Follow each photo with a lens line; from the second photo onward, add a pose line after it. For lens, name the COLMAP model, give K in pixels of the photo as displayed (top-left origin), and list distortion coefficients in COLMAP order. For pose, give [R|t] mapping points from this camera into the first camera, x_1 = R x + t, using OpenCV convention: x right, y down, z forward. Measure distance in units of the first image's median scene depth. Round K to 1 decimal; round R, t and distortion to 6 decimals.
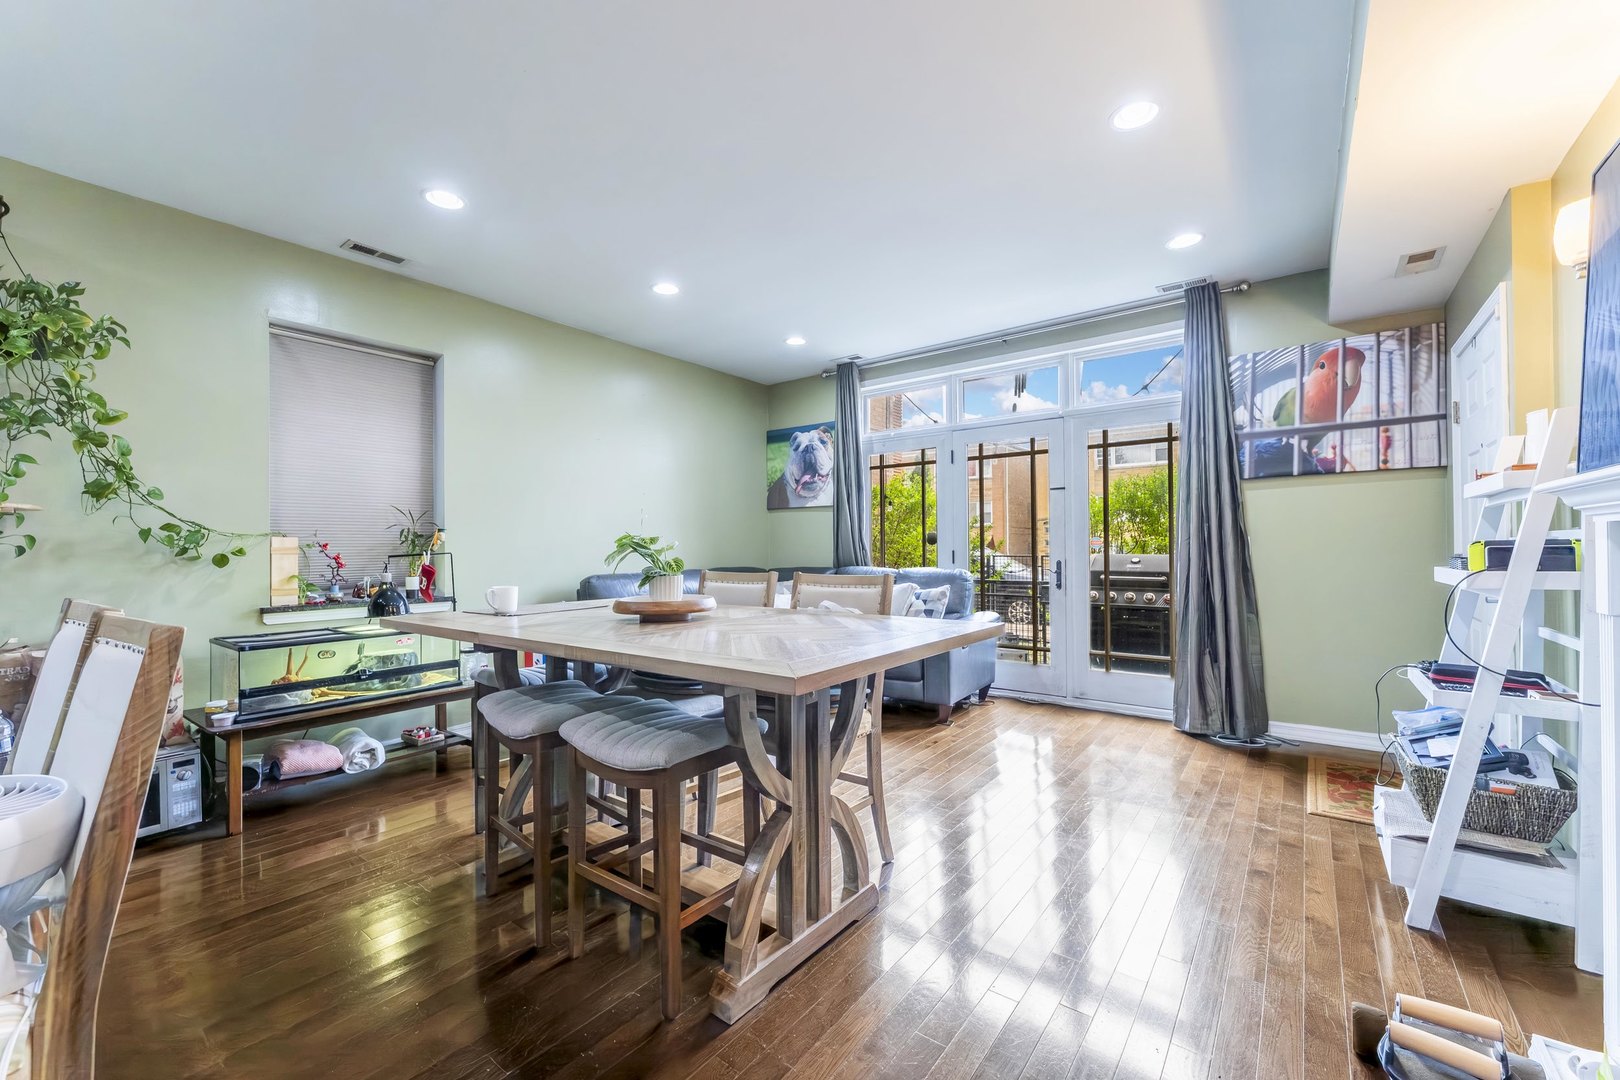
lens RADIAL K [[649.5, 0, 814.1], [0, 649.5, 544.6], [0, 0, 1]] dist [-0.004257, -0.000490]
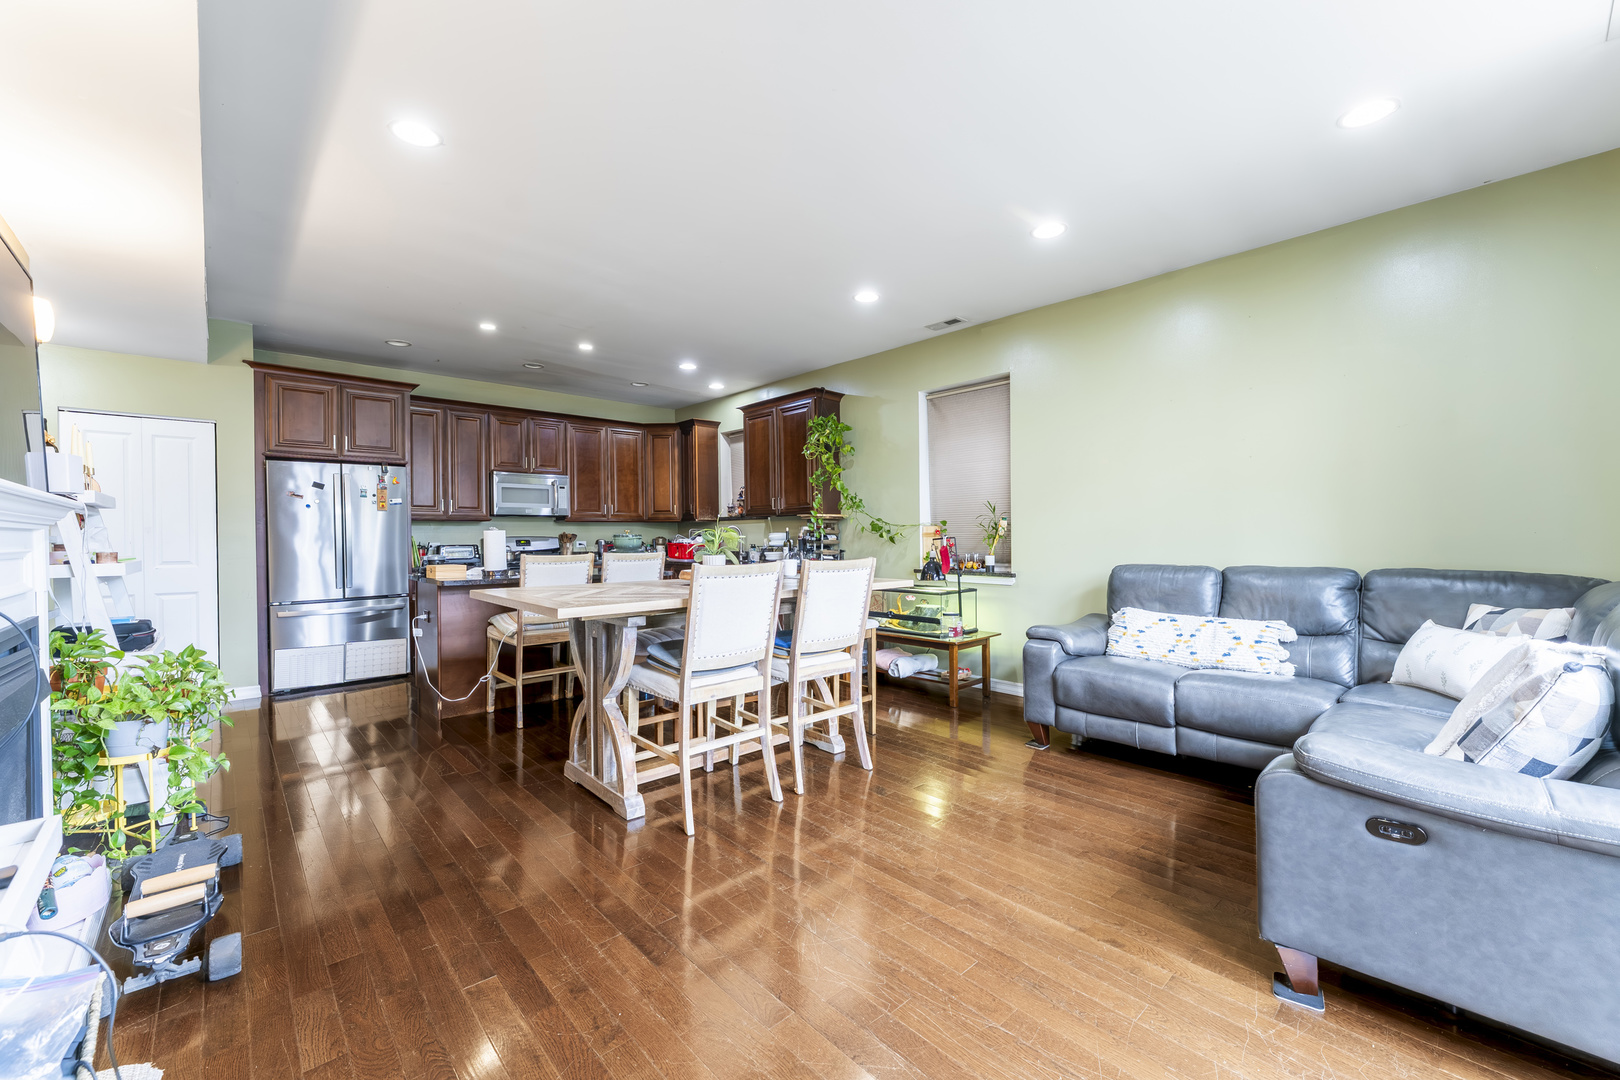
lens RADIAL K [[649.5, 0, 812.0], [0, 649.5, 538.0], [0, 0, 1]] dist [-0.004257, -0.000490]
pose [[-0.189677, 0.009407, -0.981801, 0.650614], [0.011992, 0.999902, 0.007263, 0.001888], [0.981773, -0.010396, -0.189771, 0.824634]]
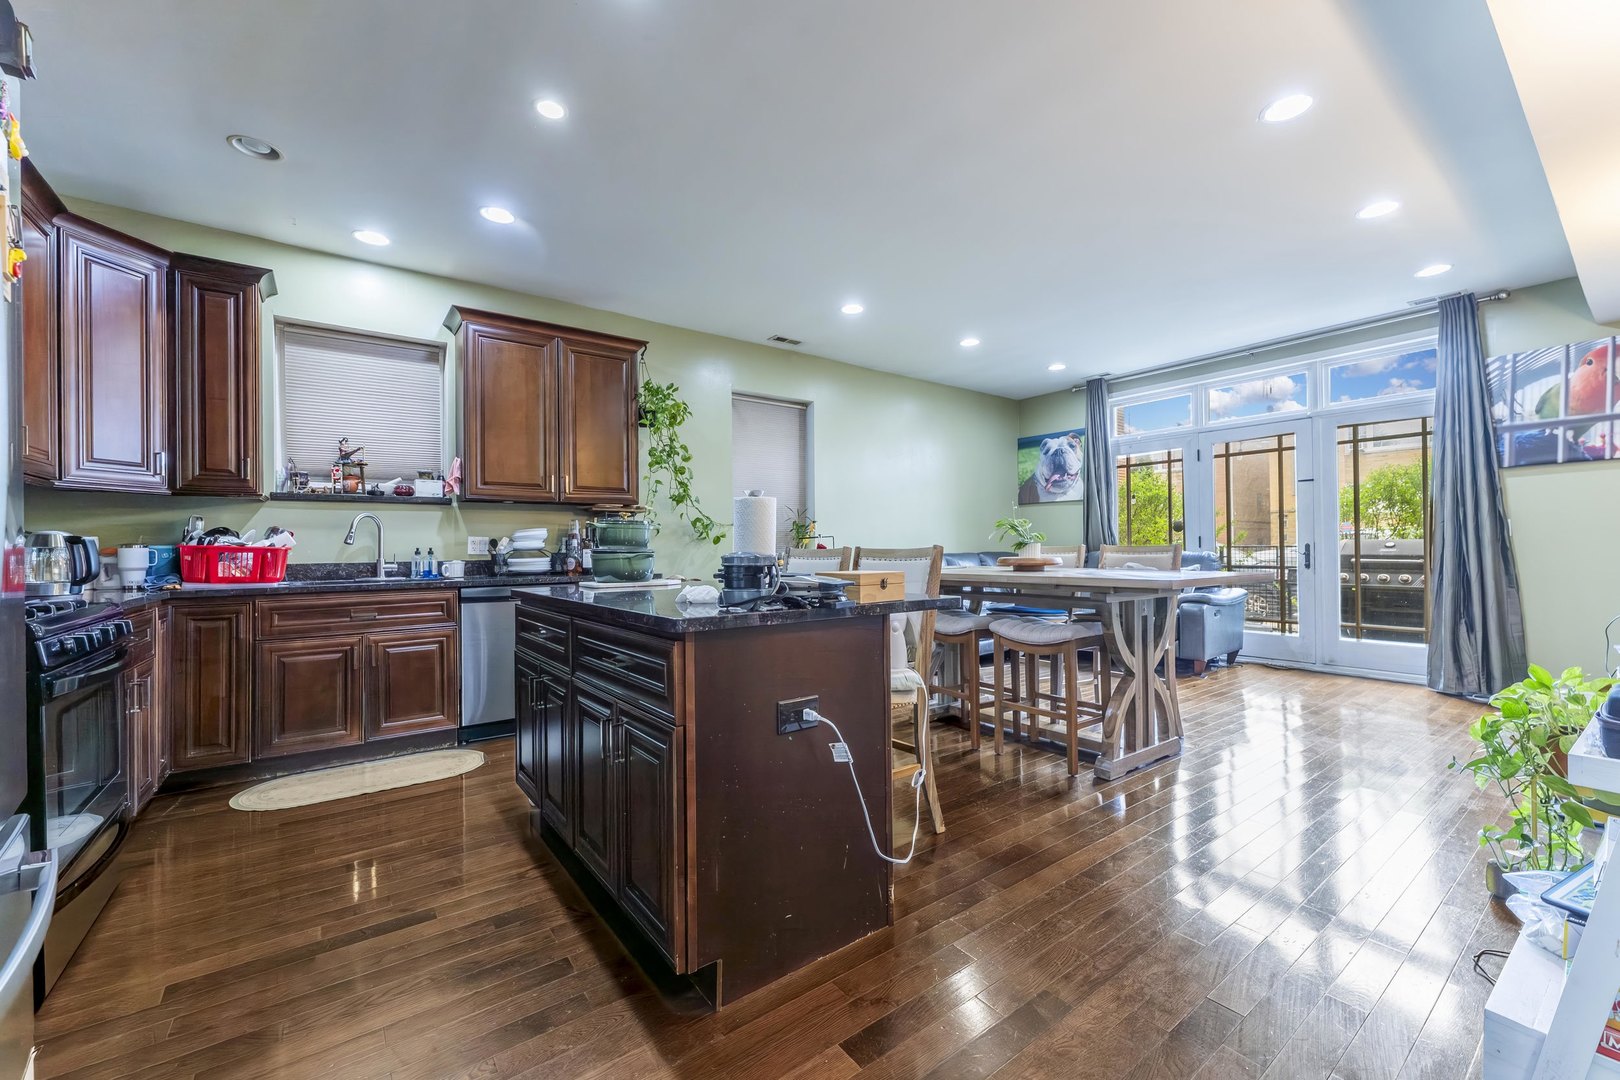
lens RADIAL K [[649.5, 0, 808.2], [0, 649.5, 545.3], [0, 0, 1]] dist [-0.004257, -0.000490]
pose [[0.960105, -0.002379, -0.279630, -0.168313], [0.003604, 0.999986, 0.003869, 0.023346], [0.279617, -0.004723, 0.960100, -0.387177]]
